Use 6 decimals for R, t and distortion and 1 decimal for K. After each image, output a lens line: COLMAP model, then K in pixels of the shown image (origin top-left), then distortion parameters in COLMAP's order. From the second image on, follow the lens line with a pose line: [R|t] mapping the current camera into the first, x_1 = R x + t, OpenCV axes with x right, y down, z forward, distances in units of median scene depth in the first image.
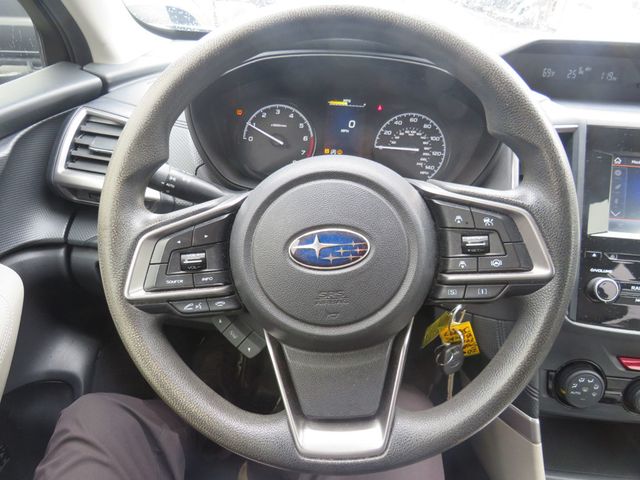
lens RADIAL K [[461.0, 0, 314.9], [0, 461.0, 241.3], [0, 0, 1]] dist [-0.025985, 0.011126]
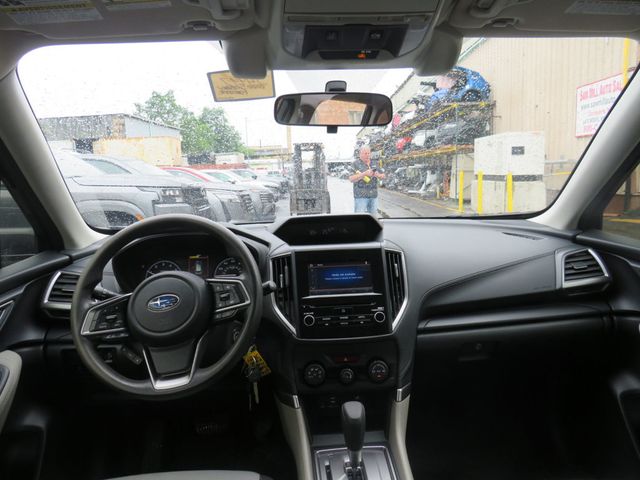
lens RADIAL K [[461.0, 0, 323.1], [0, 461.0, 239.9], [0, 0, 1]] dist [-0.025985, 0.011126]
pose [[0.986100, -0.096792, 0.135046, 0.426367], [0.139750, 0.922799, -0.359044, 0.531189], [-0.089868, 0.372926, 0.923499, -1.148320]]
